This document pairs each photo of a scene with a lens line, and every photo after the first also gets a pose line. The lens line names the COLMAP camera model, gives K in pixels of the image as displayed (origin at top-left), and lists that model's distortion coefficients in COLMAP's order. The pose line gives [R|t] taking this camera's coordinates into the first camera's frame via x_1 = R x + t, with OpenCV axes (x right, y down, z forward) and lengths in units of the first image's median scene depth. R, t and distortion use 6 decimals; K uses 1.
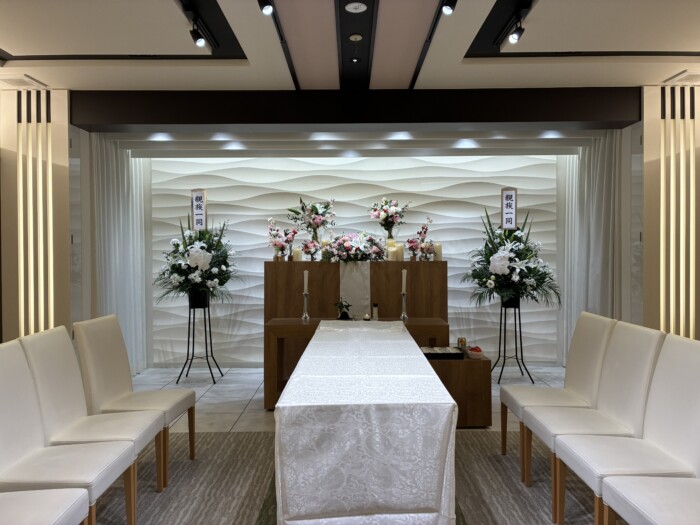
lens RADIAL K [[530.2, 0, 350.1], [0, 530.2, 260.3], [0, 0, 1]] dist [0.002237, -0.009989]
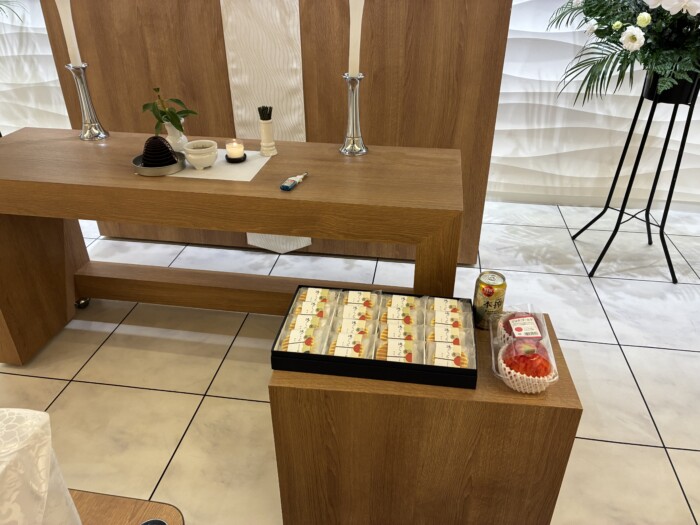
lens RADIAL K [[530.2, 0, 345.0], [0, 530.2, 261.3], [0, 0, 1]] dist [0.002237, -0.009989]
pose [[0.987784, 0.083806, -0.131373, 0.127432], [-0.005767, 0.862149, 0.506623, -0.005469], [0.155721, -0.499676, 0.852100, 0.566074]]
